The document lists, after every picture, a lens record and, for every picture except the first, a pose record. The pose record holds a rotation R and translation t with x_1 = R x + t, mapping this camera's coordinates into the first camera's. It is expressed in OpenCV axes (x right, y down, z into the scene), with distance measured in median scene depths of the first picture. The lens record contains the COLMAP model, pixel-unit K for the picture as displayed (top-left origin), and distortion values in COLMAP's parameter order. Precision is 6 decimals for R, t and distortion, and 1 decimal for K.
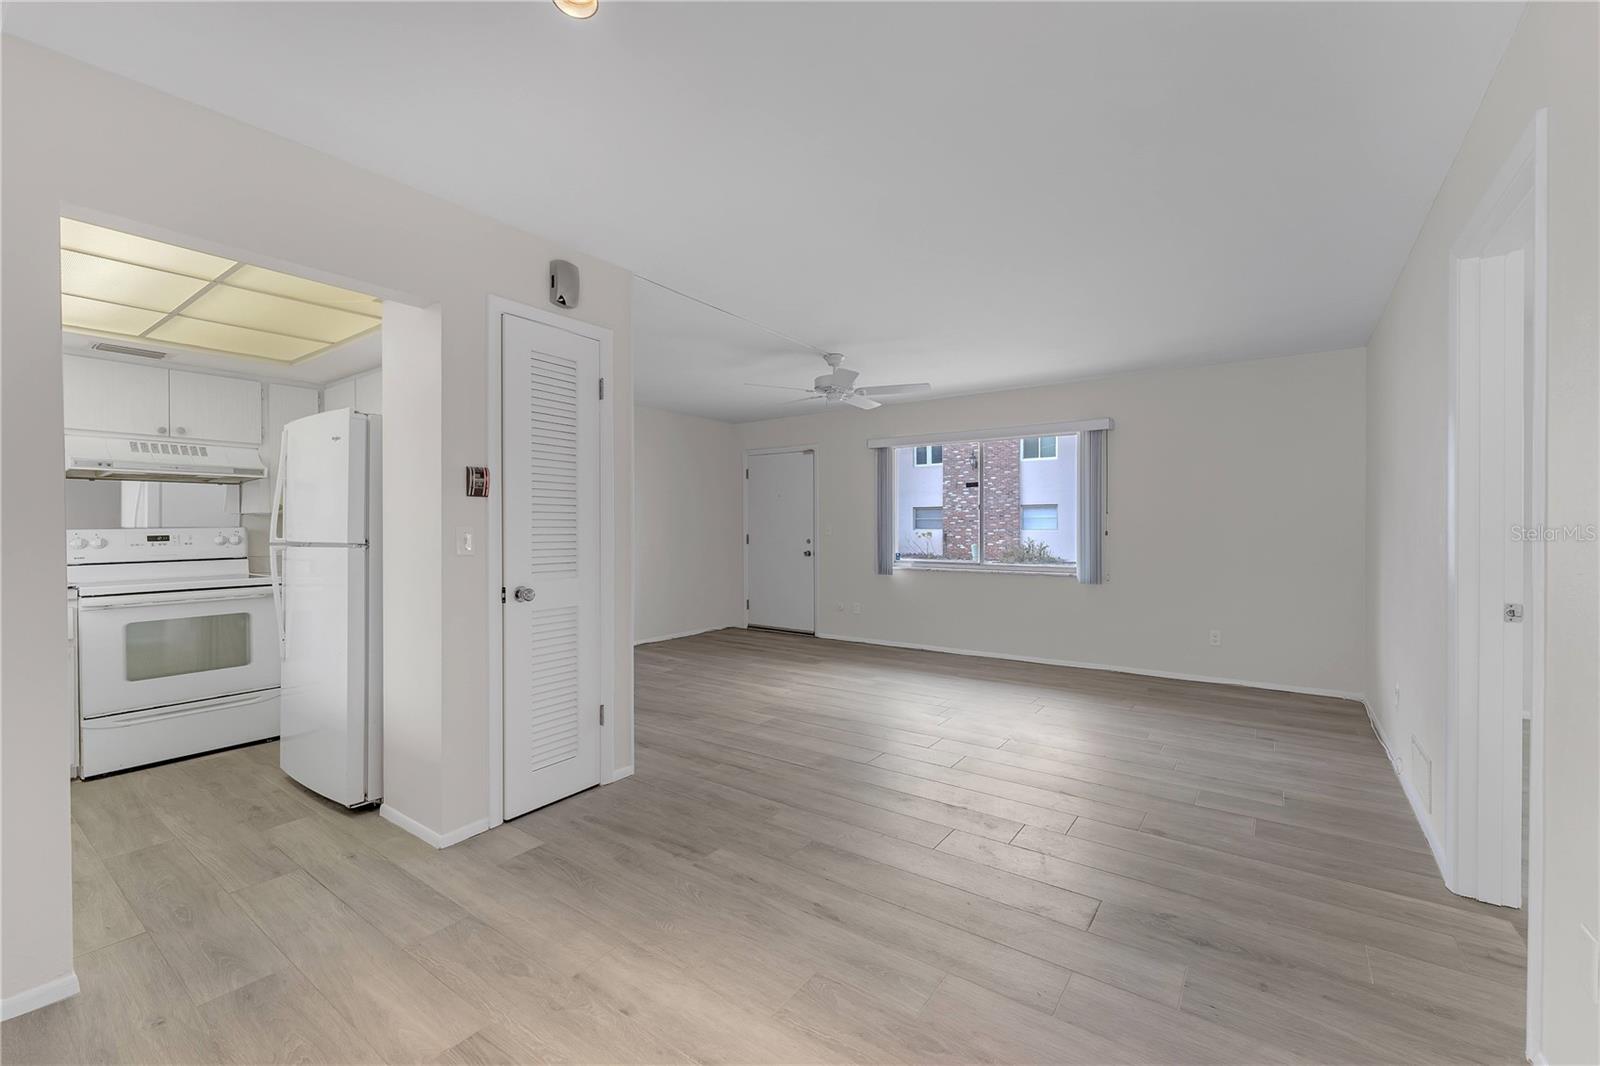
lens RADIAL K [[648.9, 0, 804.9], [0, 648.9, 532.2], [0, 0, 1]] dist [0.002212, 0.000298]
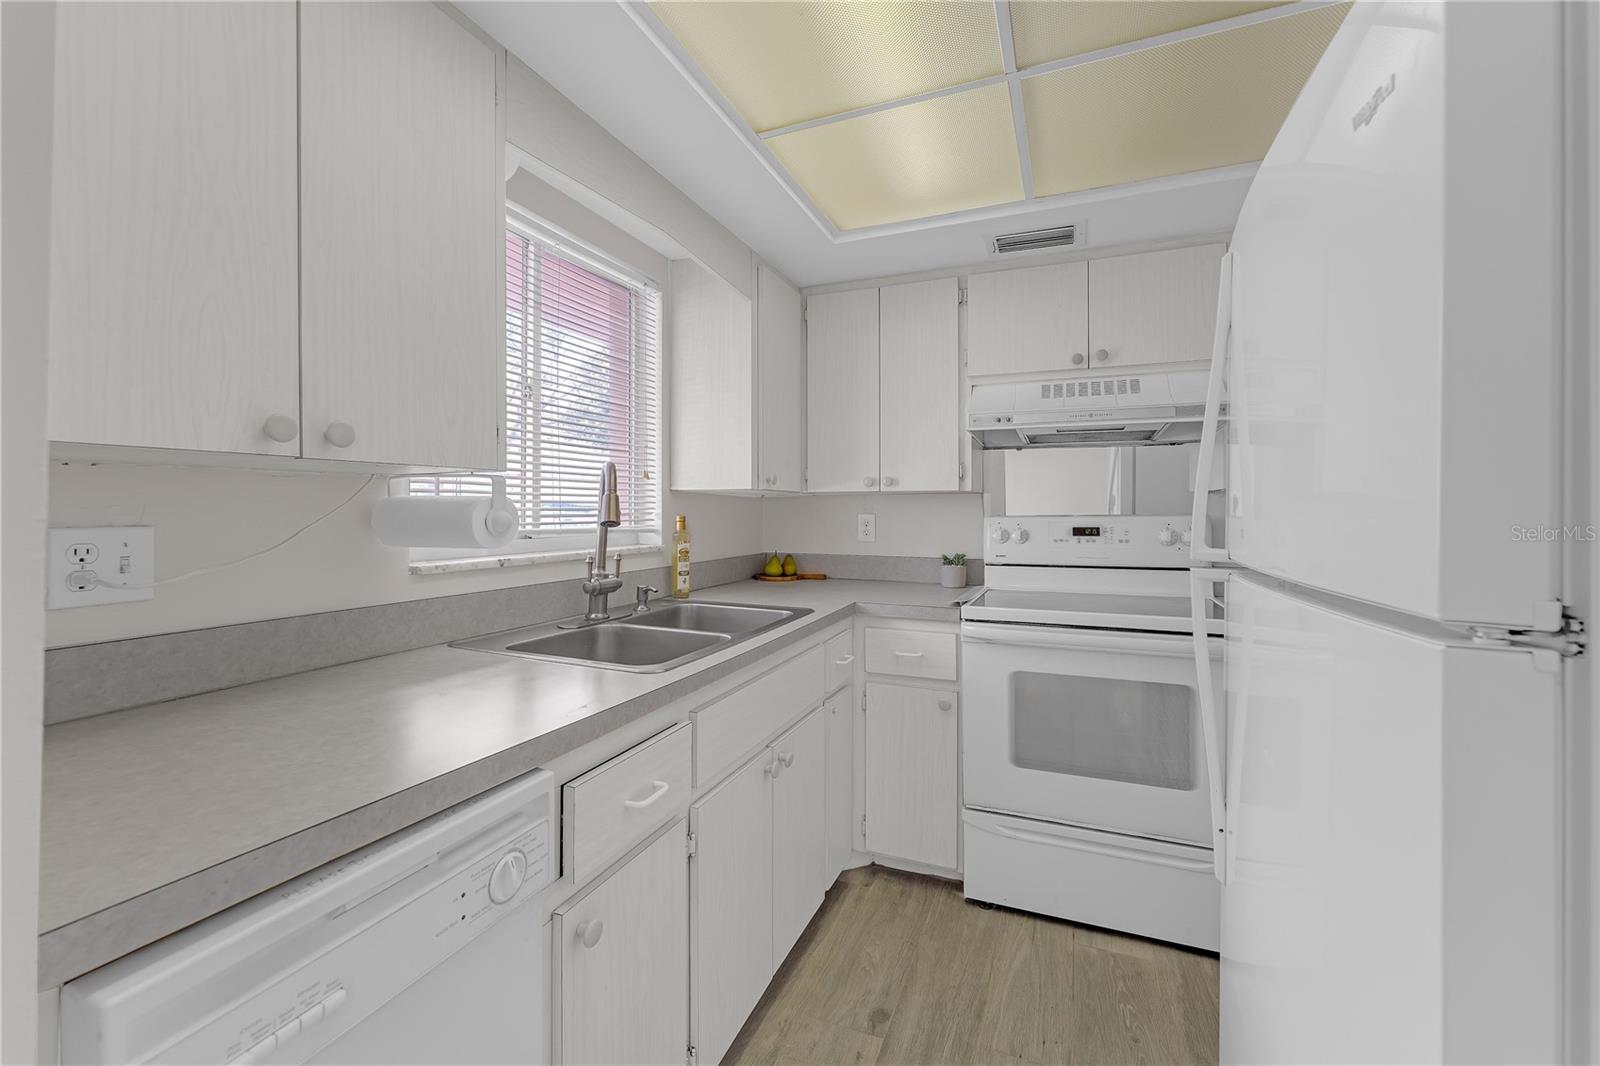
lens RADIAL K [[648.9, 0, 797.0], [0, 648.9, 501.4], [0, 0, 1]] dist [0.002212, 0.000298]
pose [[0.205942, -0.011042, -0.978502, -0.443255], [-0.010666, 0.999852, -0.013528, -0.009551], [0.978506, 0.013223, 0.205794, 0.619749]]
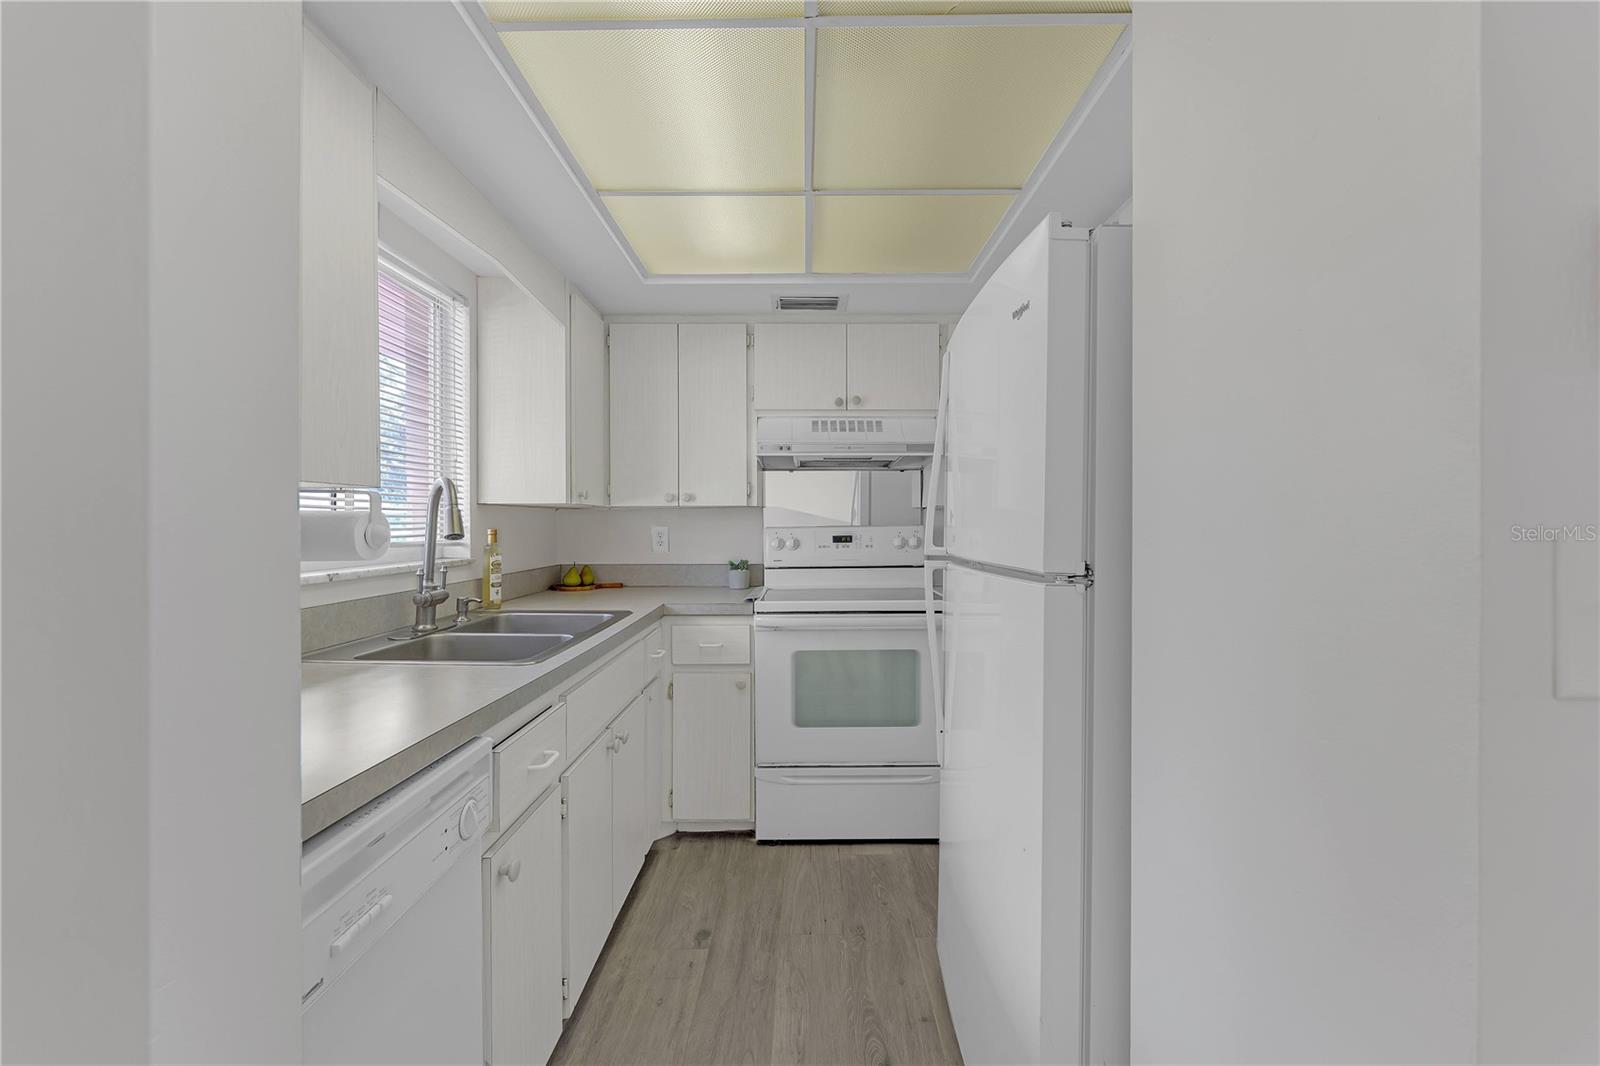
lens RADIAL K [[648.9, 0, 816.2], [0, 648.9, 524.6], [0, 0, 1]] dist [0.002212, 0.000298]
pose [[0.582891, 0.002737, -0.812546, -0.373222], [-0.004849, 0.999988, -0.000110, -0.008759], [0.812536, 0.004004, 0.582897, 0.529449]]
